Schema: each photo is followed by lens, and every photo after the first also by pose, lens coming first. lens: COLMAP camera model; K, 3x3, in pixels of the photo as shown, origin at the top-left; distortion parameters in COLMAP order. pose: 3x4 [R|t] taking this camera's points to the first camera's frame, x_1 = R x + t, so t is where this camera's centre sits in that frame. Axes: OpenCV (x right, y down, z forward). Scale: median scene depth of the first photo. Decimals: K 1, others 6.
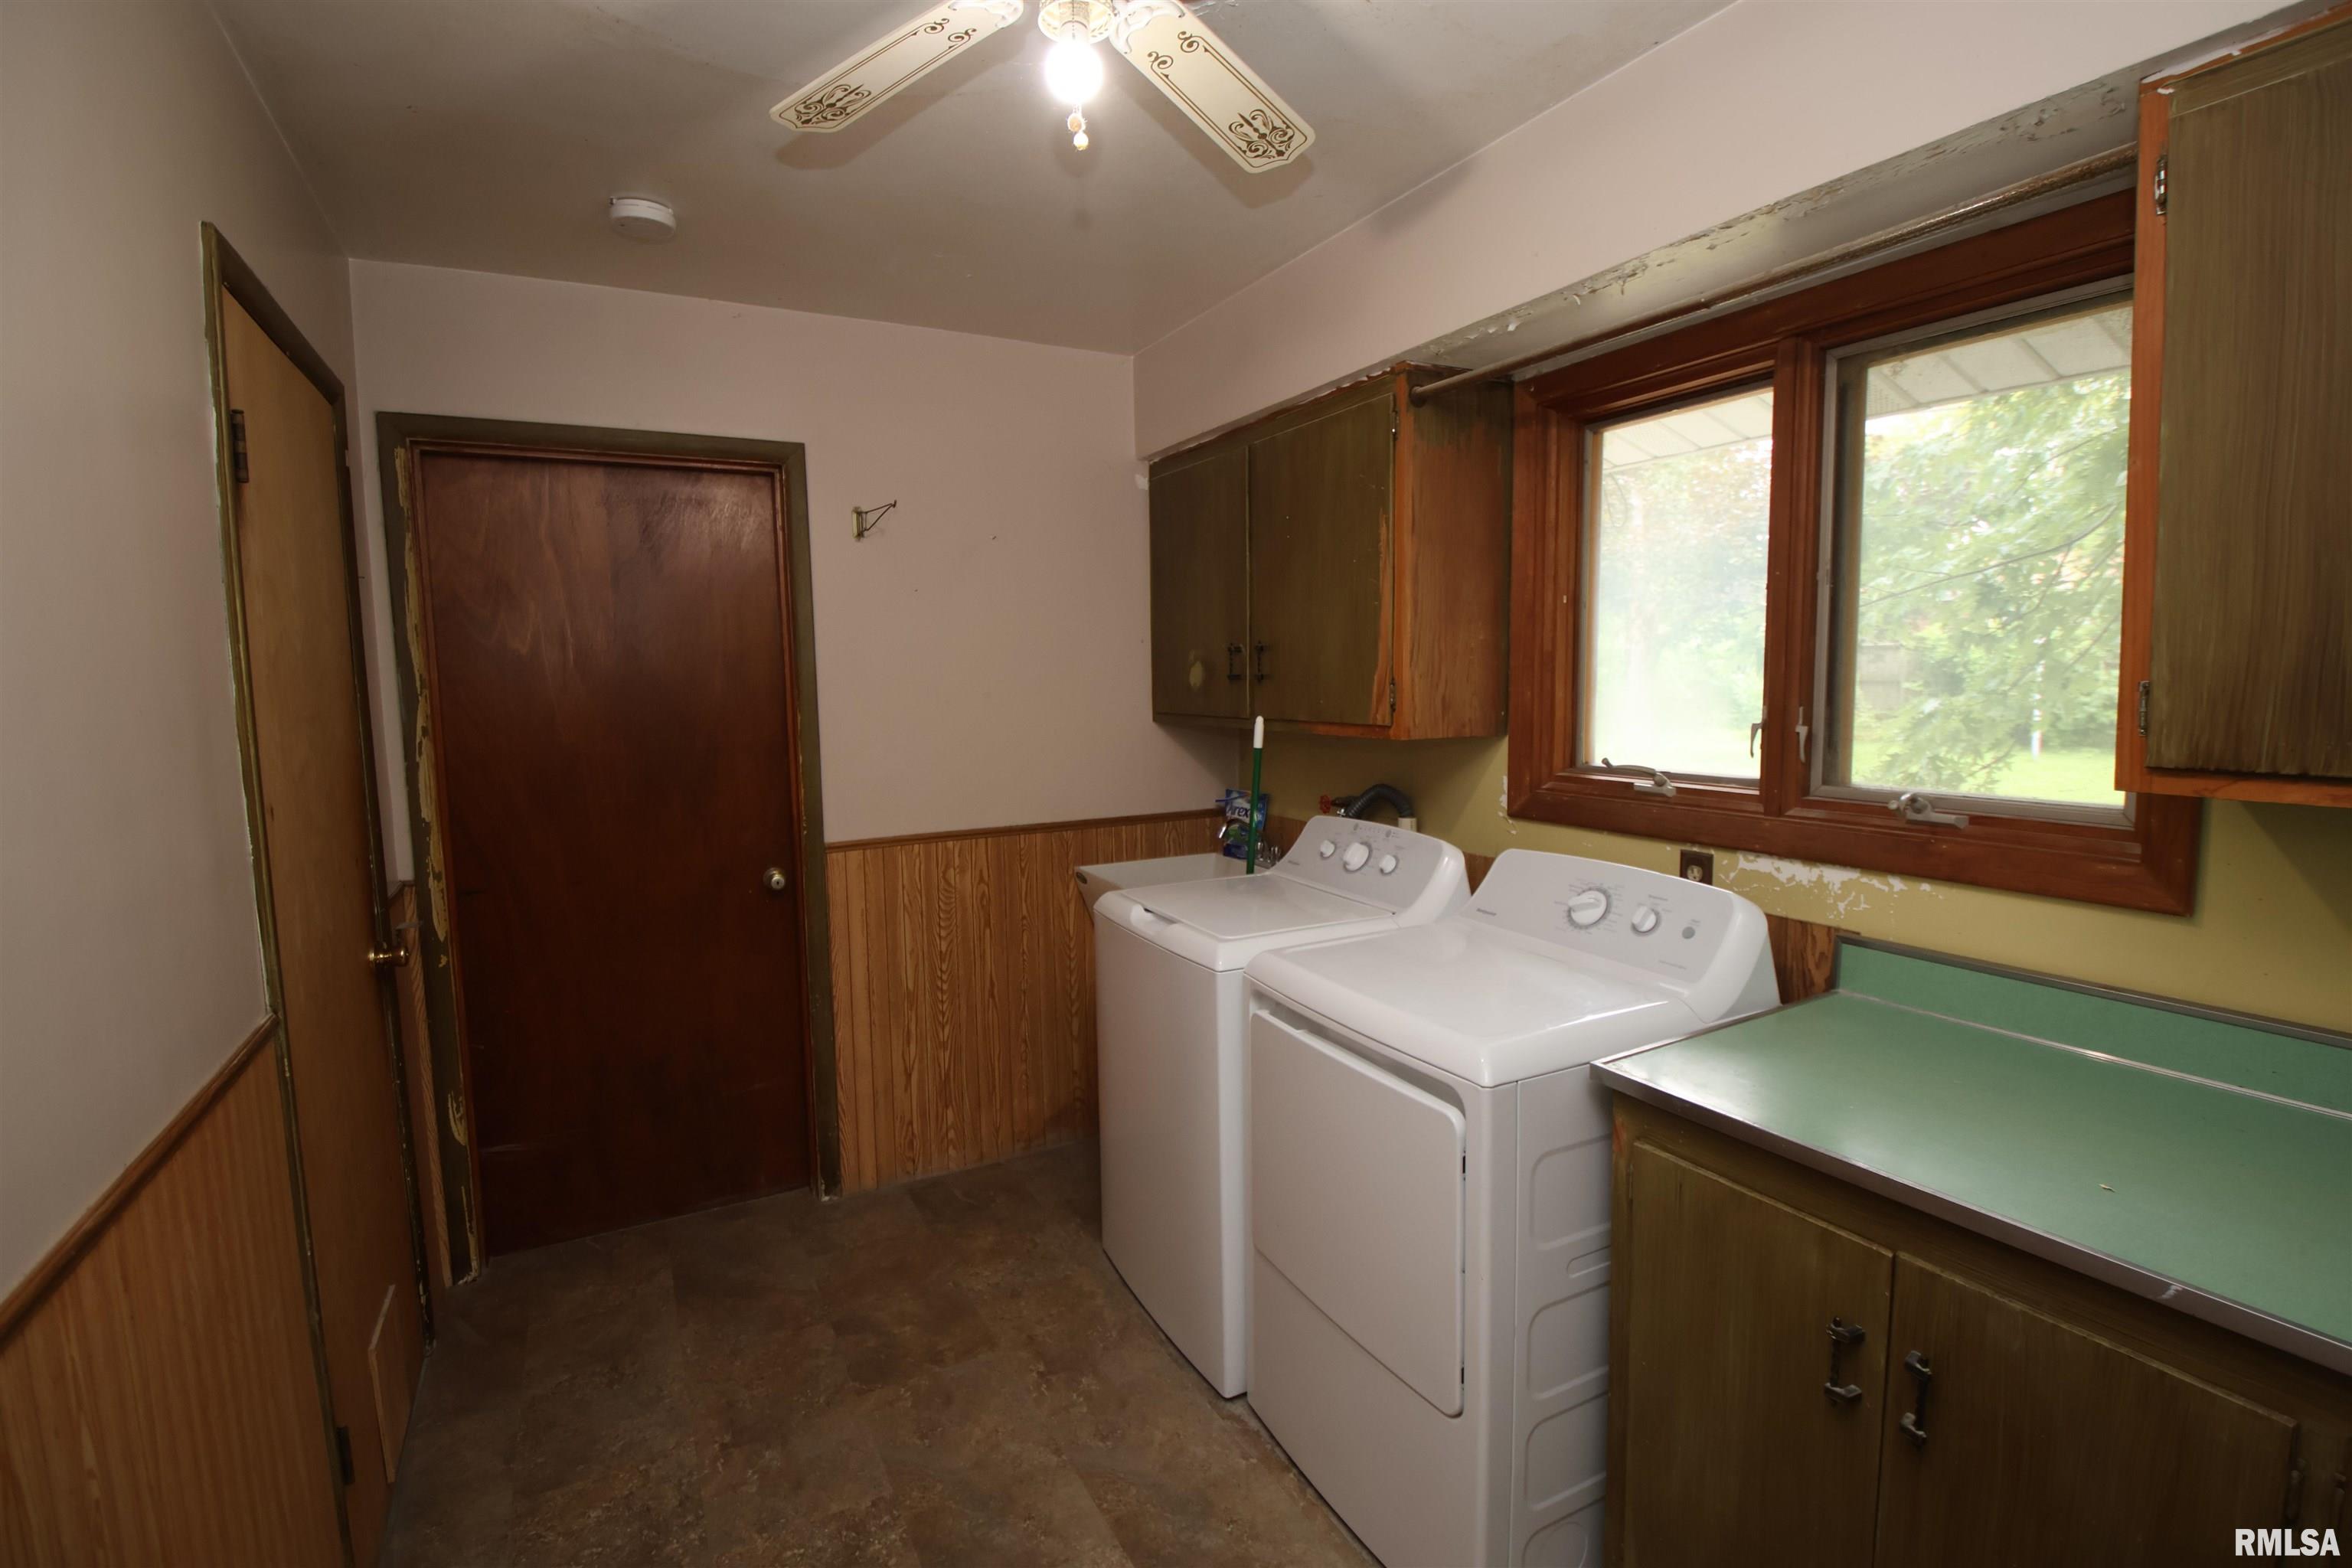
lens RADIAL K [[1075.8, 0, 1211.8], [0, 1075.8, 782.1], [0, 0, 1]] dist [0.030939, -0.037991]
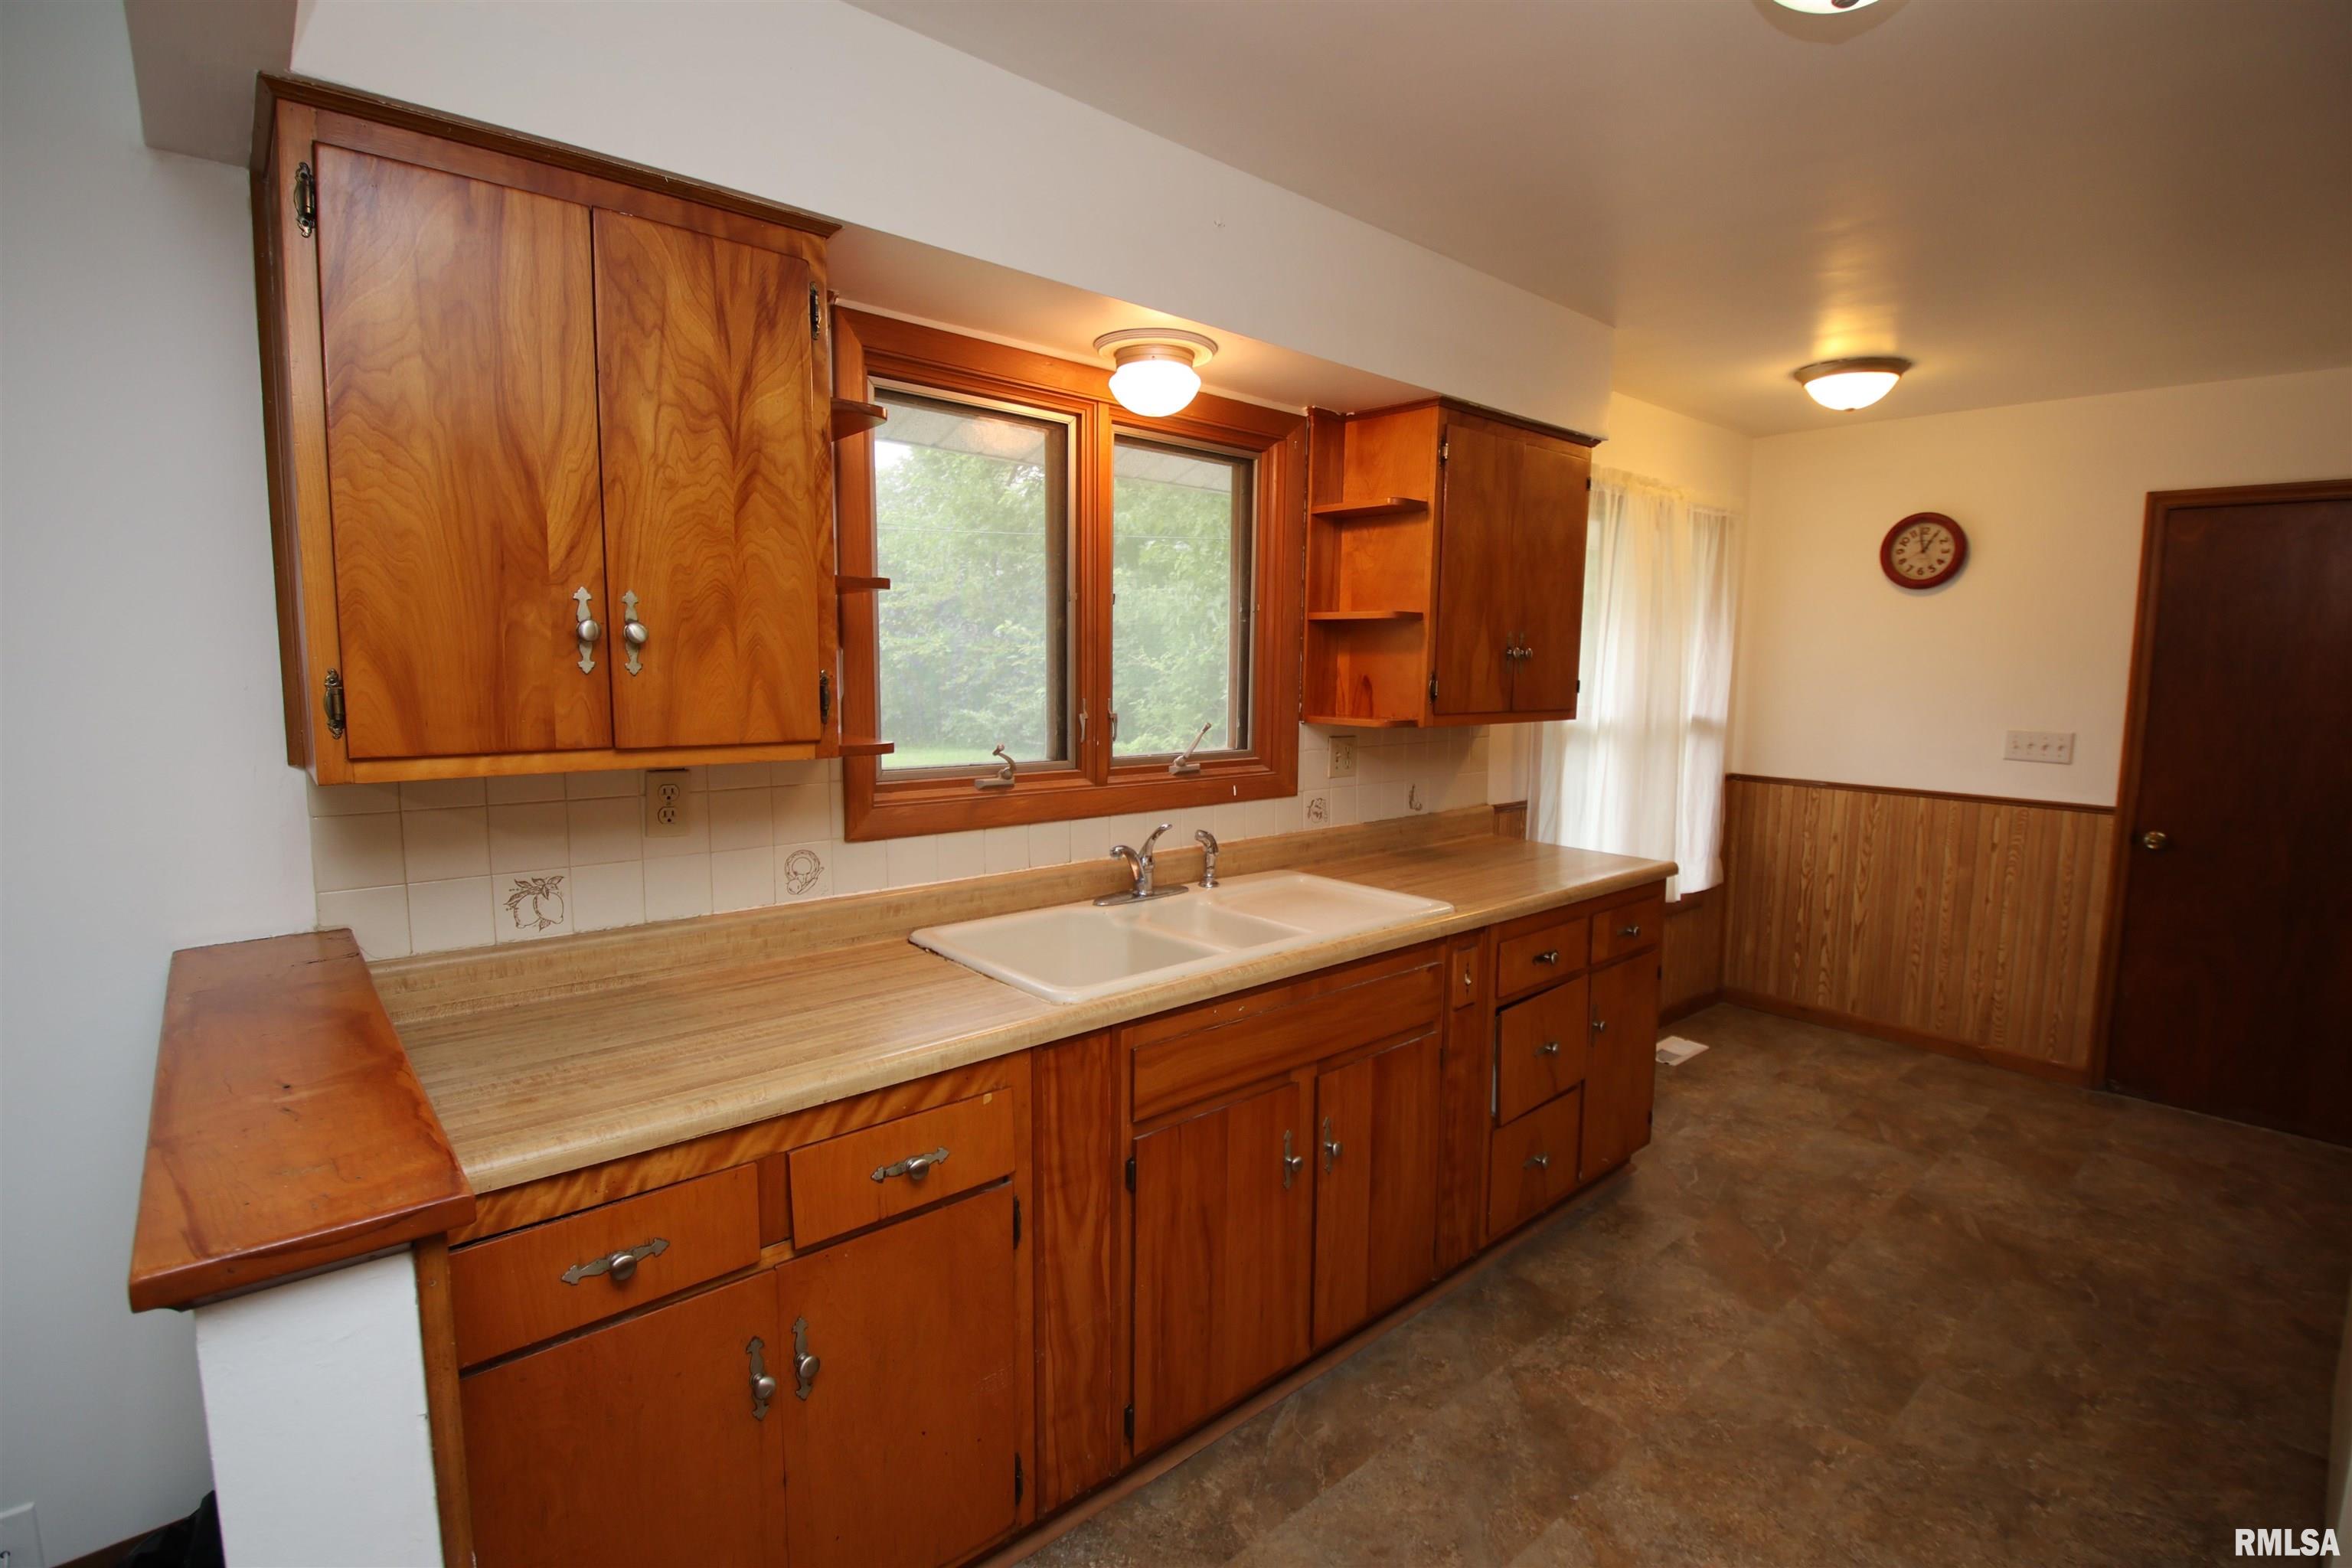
lens RADIAL K [[1075.8, 0, 1211.8], [0, 1075.8, 782.1], [0, 0, 1]] dist [0.030939, -0.037991]
pose [[-0.207704, -0.098637, 0.973206, -0.981678], [0.088912, 0.988881, 0.119202, -0.136485], [-0.974142, 0.111289, -0.196625, 1.329177]]
